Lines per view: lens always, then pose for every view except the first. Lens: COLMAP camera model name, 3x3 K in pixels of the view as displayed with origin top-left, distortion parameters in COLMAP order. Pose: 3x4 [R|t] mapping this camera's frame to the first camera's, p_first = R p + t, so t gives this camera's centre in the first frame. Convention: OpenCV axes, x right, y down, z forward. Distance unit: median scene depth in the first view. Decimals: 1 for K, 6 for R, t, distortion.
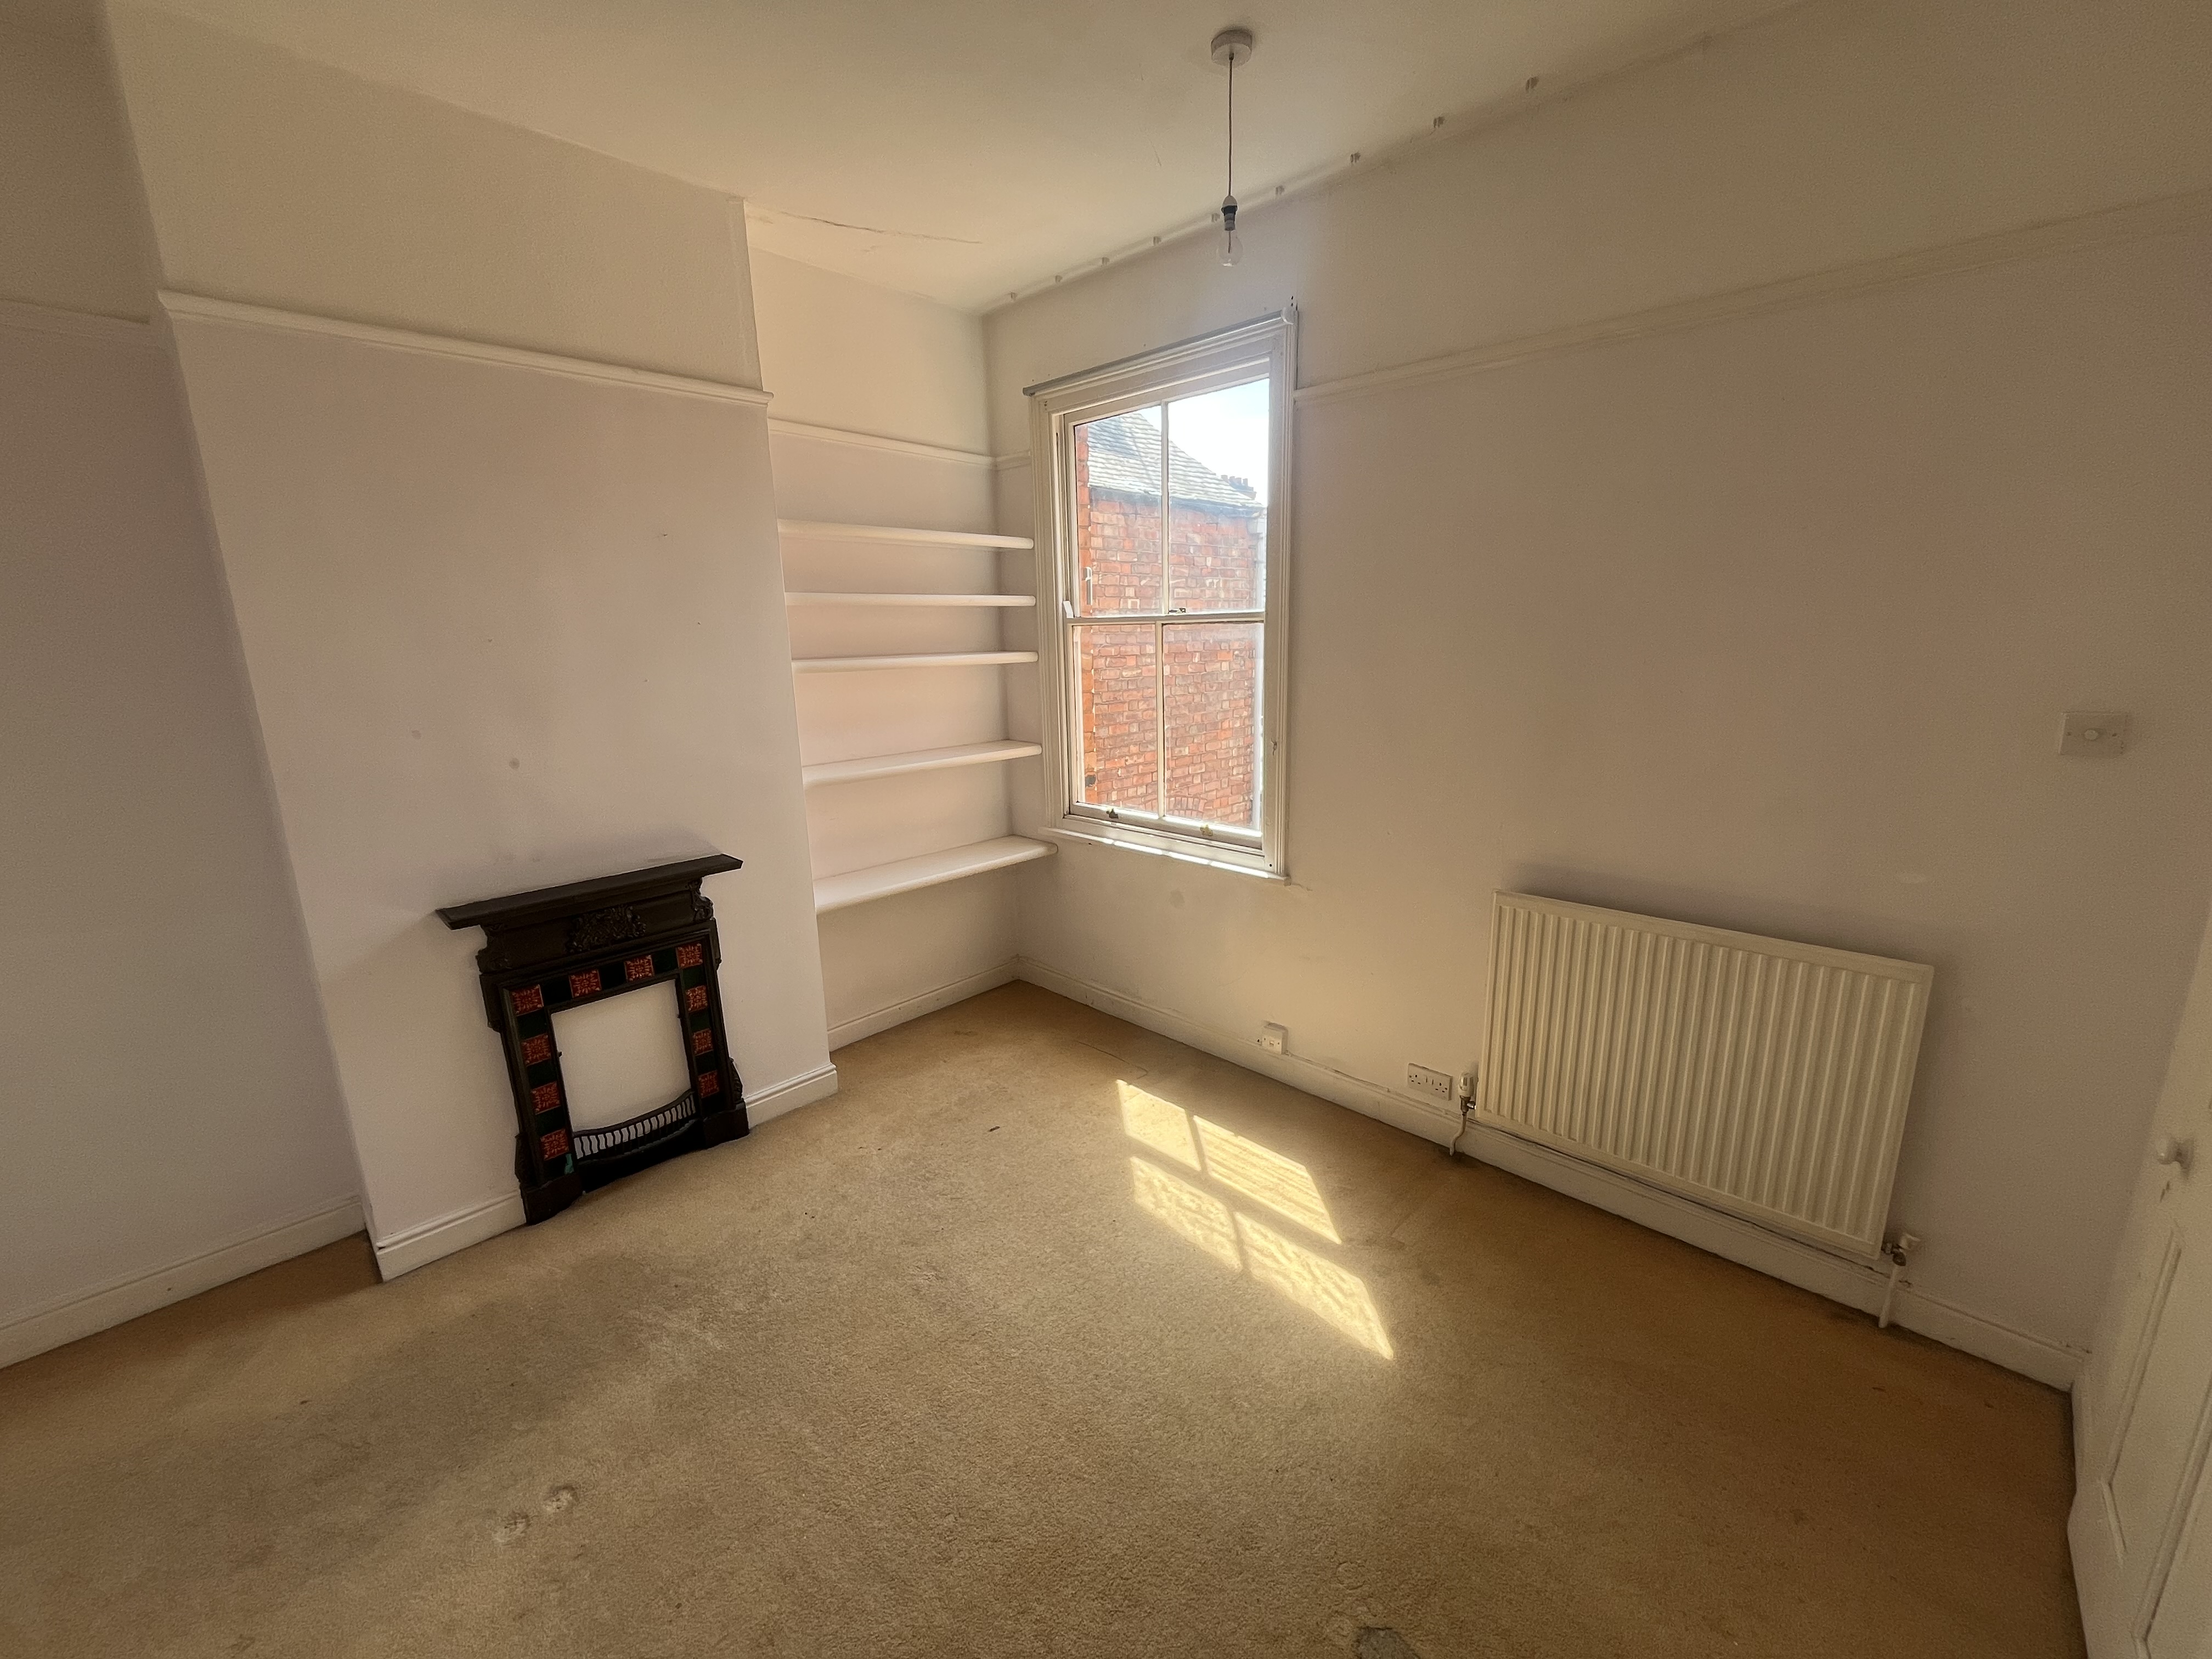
lens RADIAL K [[913.4, 0, 1089.5], [0, 913.4, 836.2], [0, 0, 1]] dist [-0.002328, -0.000456]
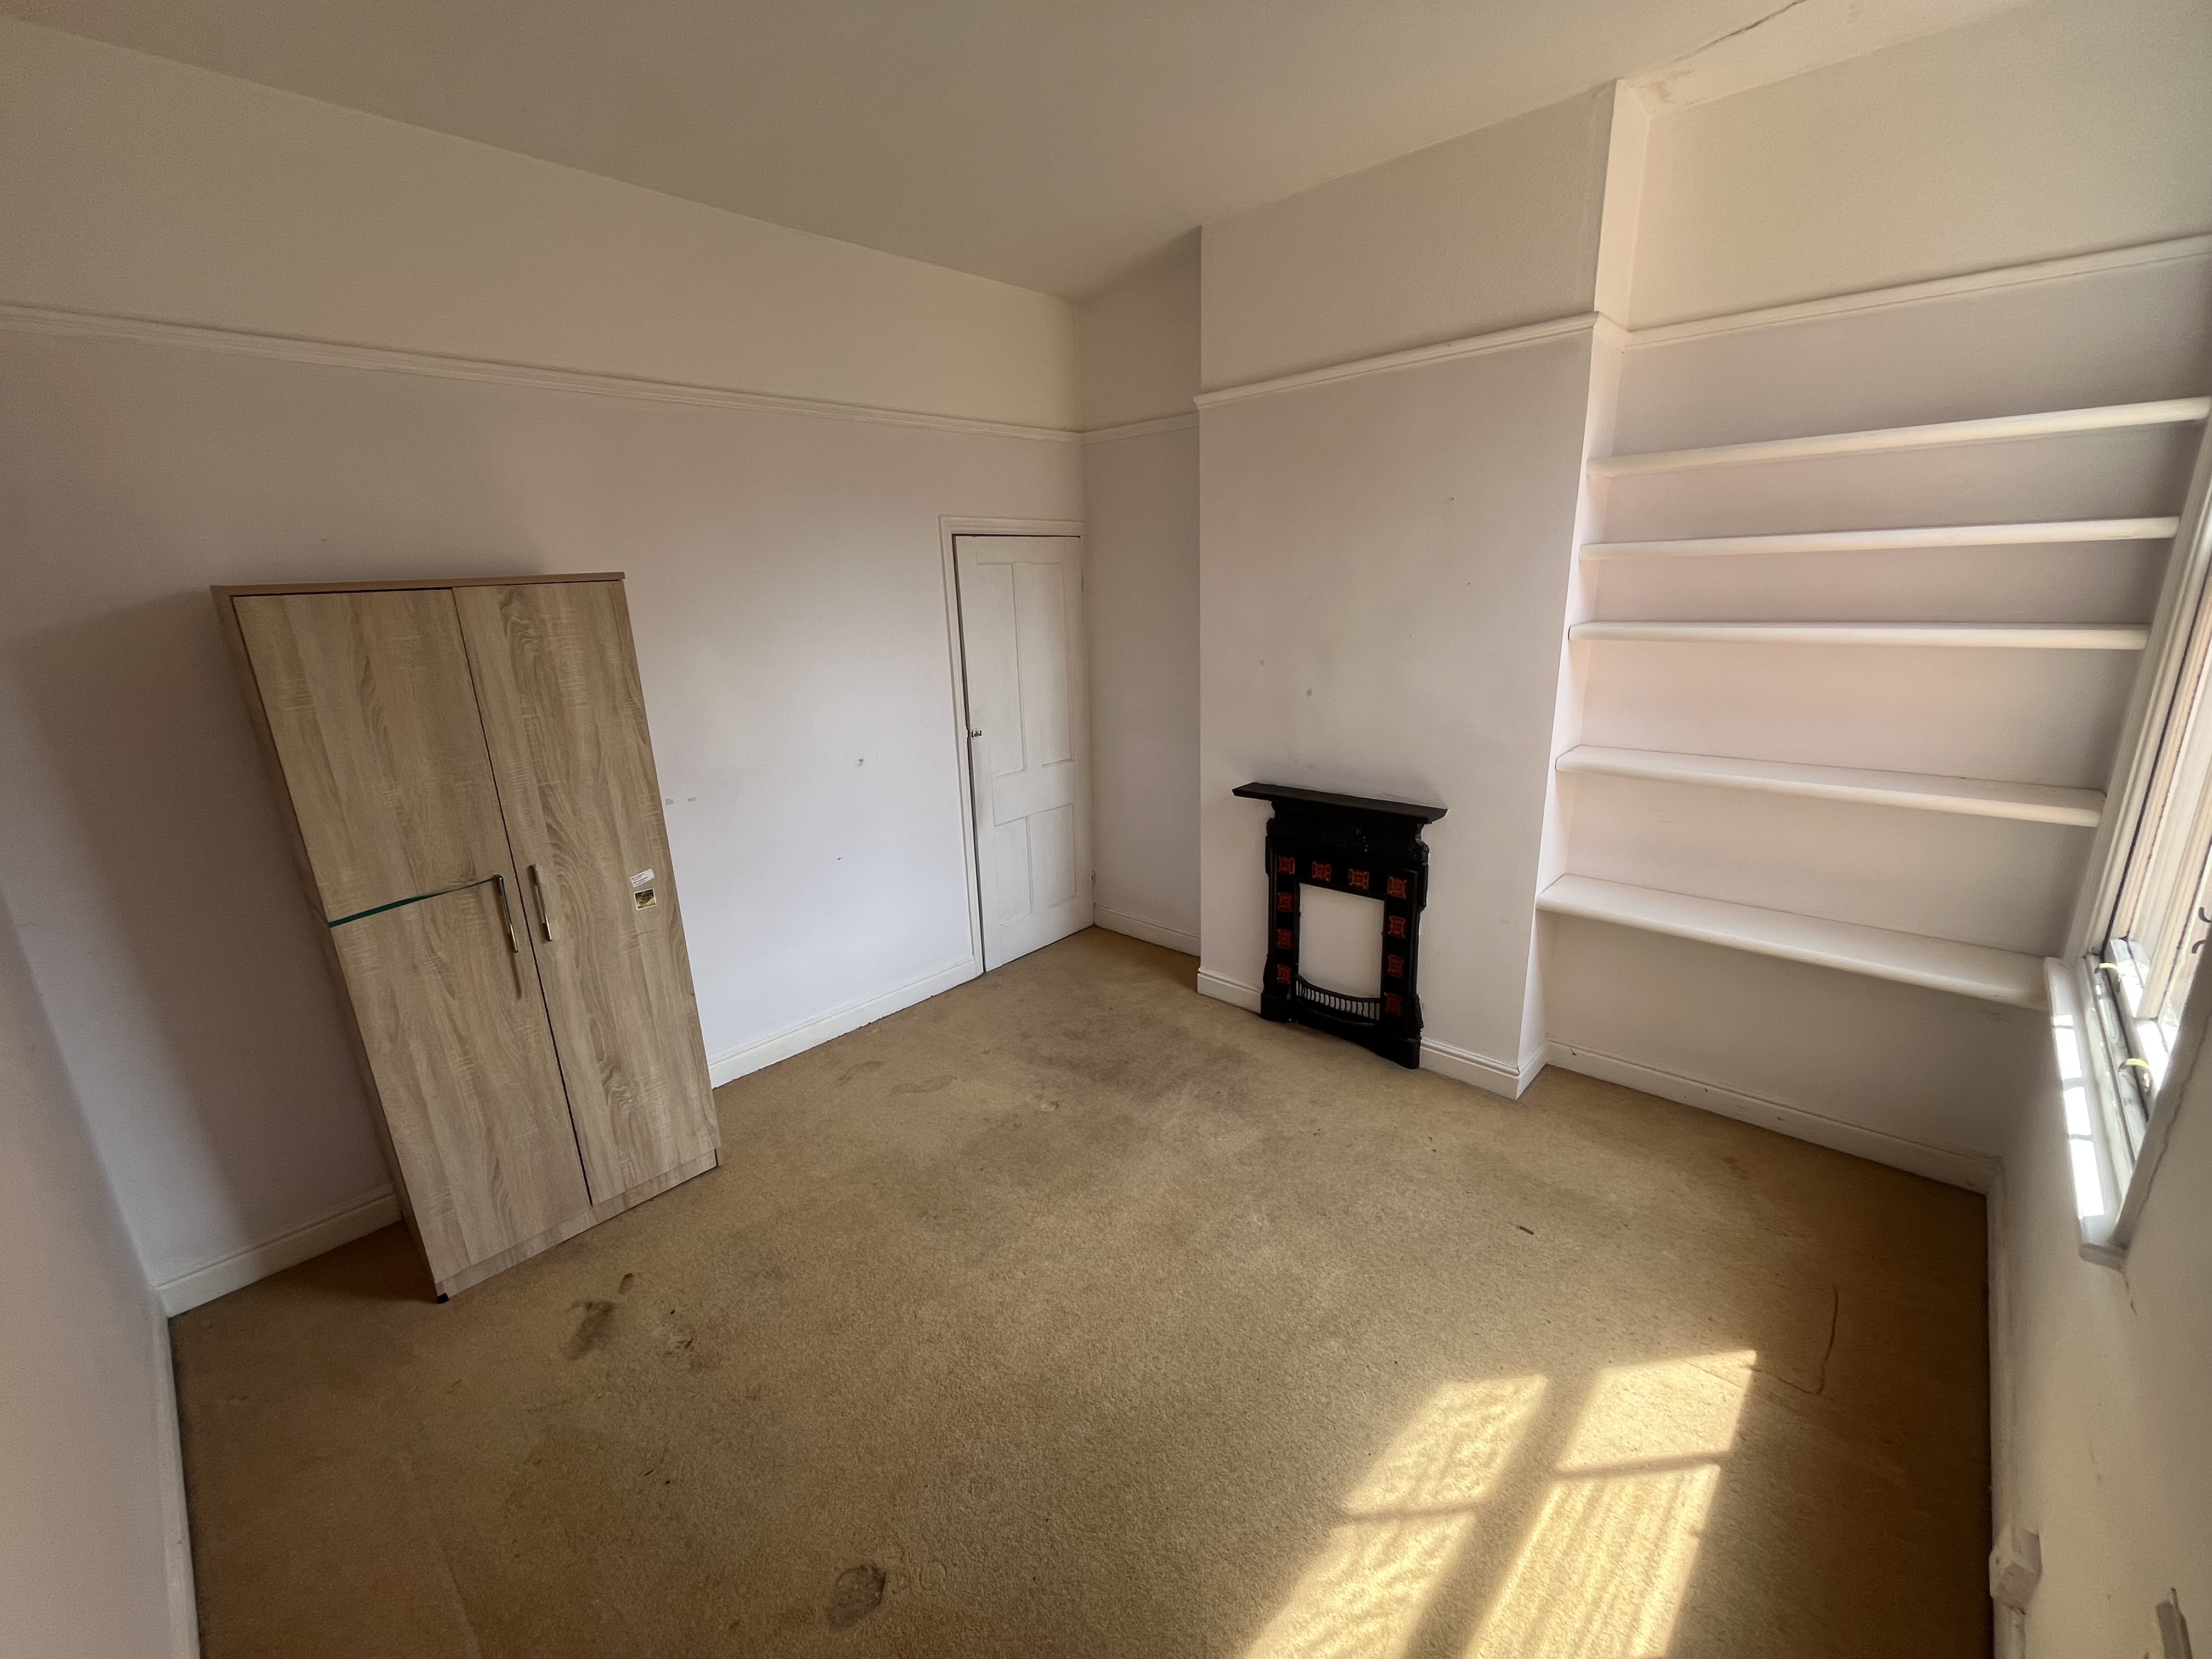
lens RADIAL K [[901.6, 0, 1101.2], [0, 901.6, 833.5], [0, 0, 1]] dist [-0.001253, 0.000482]
pose [[0.023669, 0.287945, -0.957354, 0.619788], [-0.189296, 0.941590, 0.278524, -0.178255], [0.981635, 0.174631, 0.076794, 0.584754]]
